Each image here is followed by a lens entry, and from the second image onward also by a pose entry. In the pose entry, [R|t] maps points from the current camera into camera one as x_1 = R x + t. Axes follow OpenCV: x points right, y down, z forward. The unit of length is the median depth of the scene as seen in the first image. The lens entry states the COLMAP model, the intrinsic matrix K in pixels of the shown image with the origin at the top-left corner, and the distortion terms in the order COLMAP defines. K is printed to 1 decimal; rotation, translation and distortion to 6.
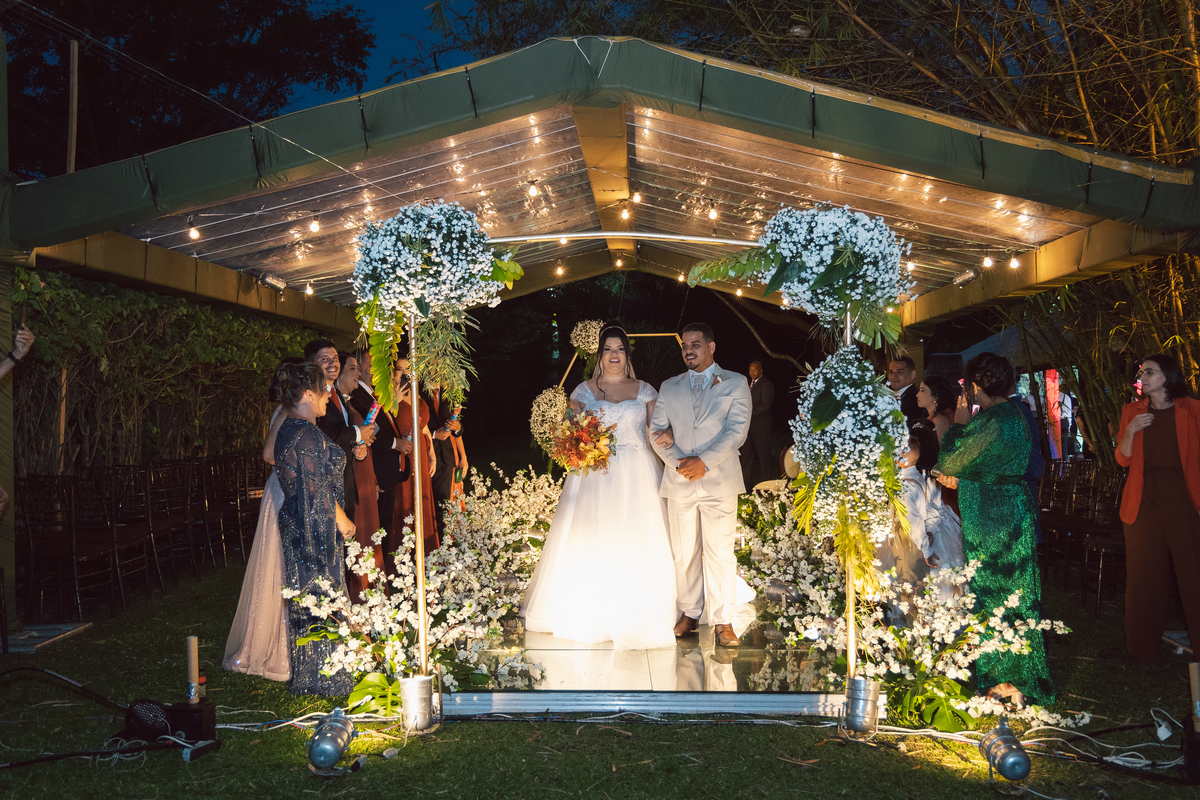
lens RADIAL K [[1242.3, 0, 601.1], [0, 1242.3, 393.6], [0, 0, 1]] dist [0.036674, 0.000000]
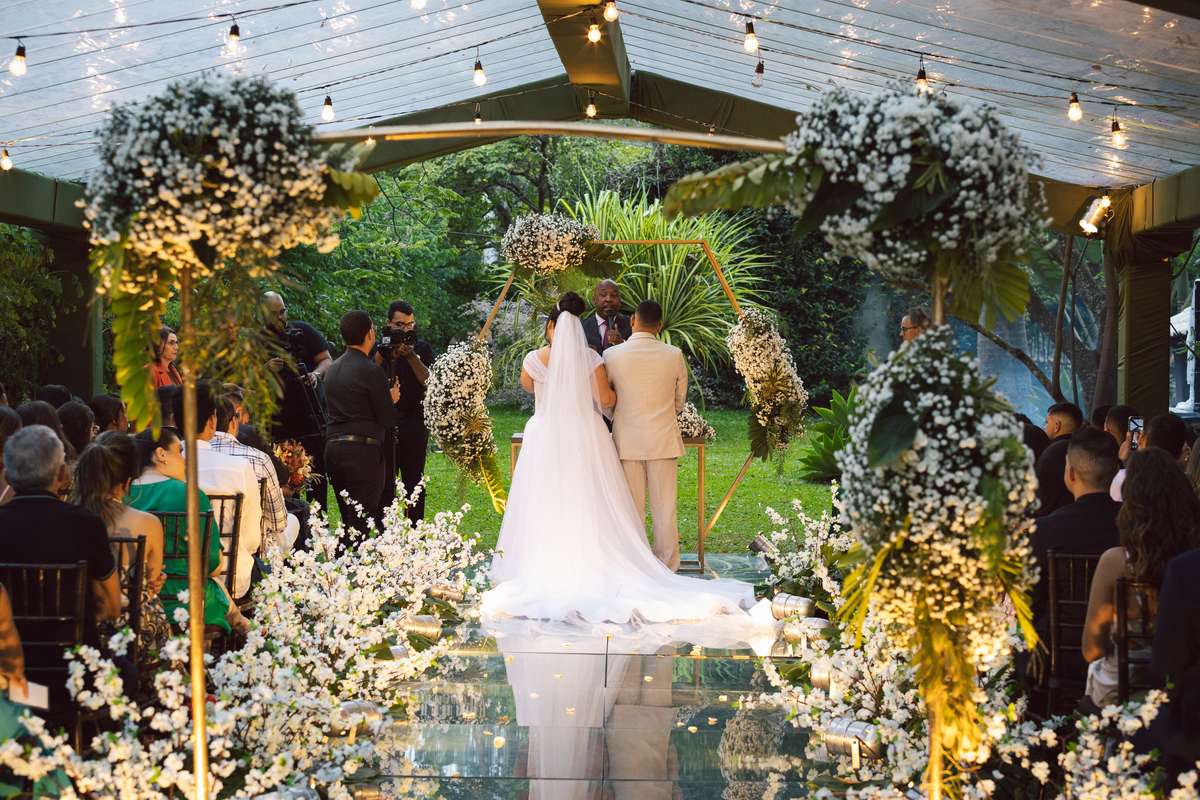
lens RADIAL K [[2470.9, 0, 594.8], [0, 2470.9, 399.4], [0, 0, 1]] dist [-0.019102, 0.000000]
pose [[0.999927, 0.010681, 0.005715, 0.032686], [-0.010839, 0.999538, 0.028413, -0.035150], [-0.005409, -0.028473, 0.999580, -0.154416]]
